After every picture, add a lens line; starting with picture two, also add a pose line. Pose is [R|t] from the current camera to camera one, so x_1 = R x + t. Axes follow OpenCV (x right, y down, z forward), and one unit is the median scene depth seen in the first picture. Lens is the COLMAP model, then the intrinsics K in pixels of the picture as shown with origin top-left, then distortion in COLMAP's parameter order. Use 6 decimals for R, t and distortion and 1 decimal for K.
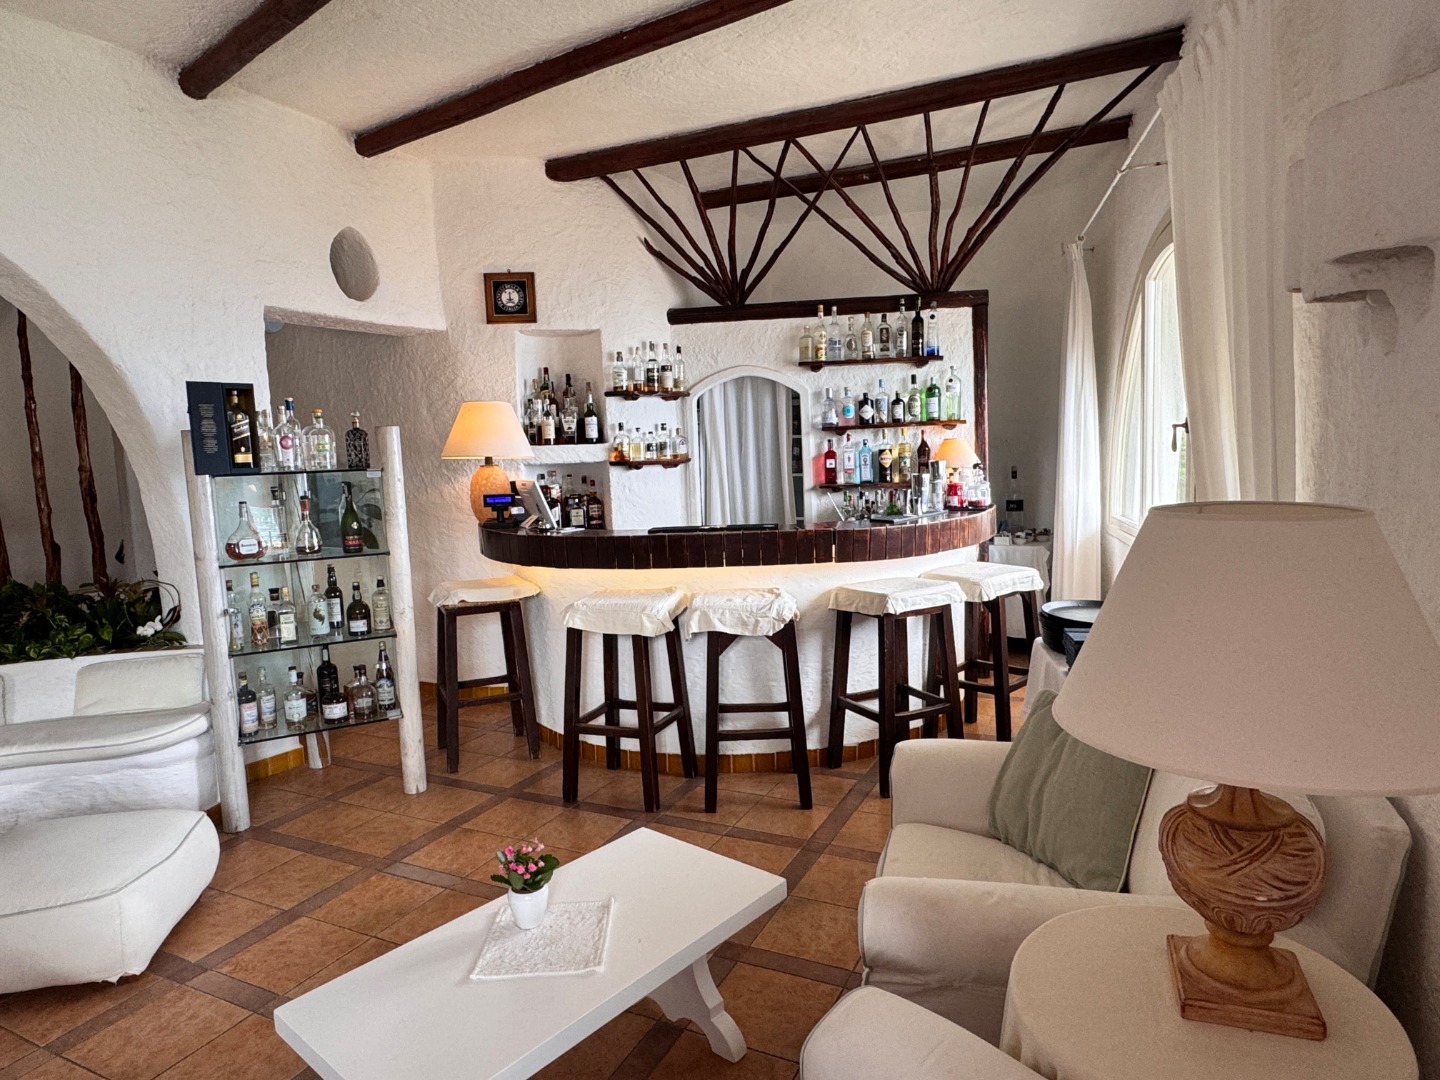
lens RADIAL K [[826.1, 0, 715.3], [0, 826.1, 539.0], [0, 0, 1]] dist [0.009309, 0.001770]
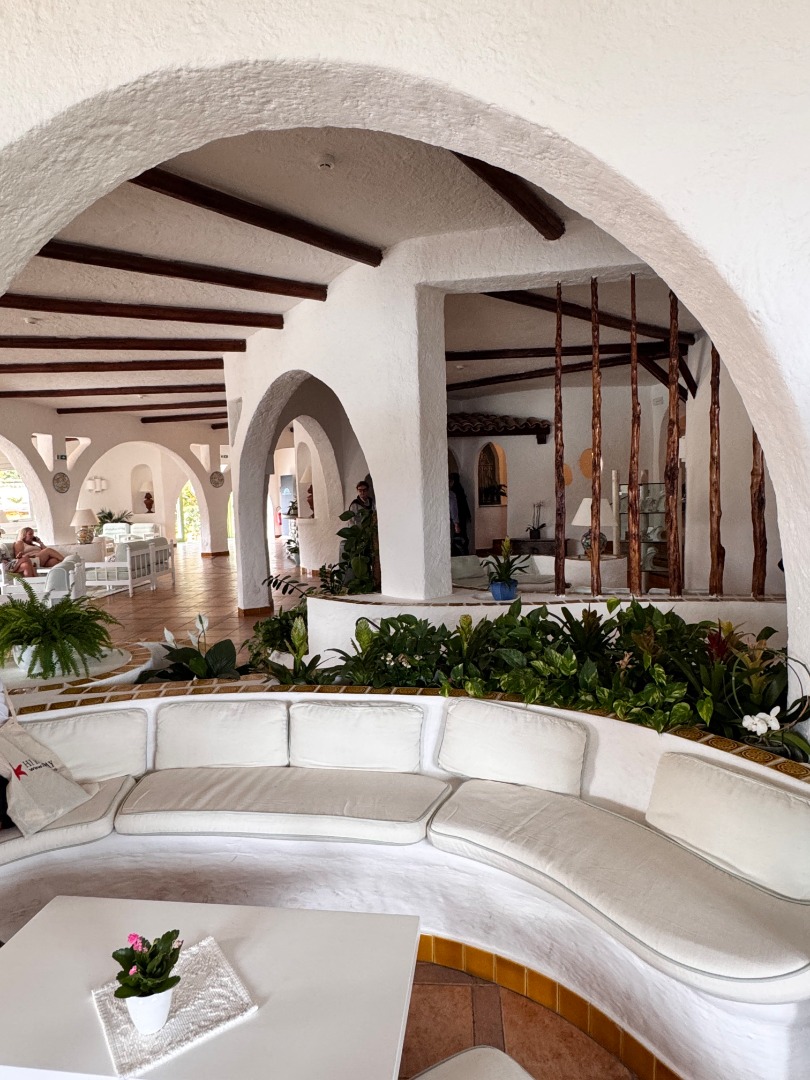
lens RADIAL K [[619.6, 0, 403.6], [0, 619.6, 536.4], [0, 0, 1]] dist [0.009309, 0.001770]
pose [[0.346751, 0.100681, -0.932538, -0.332330], [-0.075746, 0.993981, 0.079150, -0.055478], [0.934894, 0.043190, 0.352290, 0.550429]]
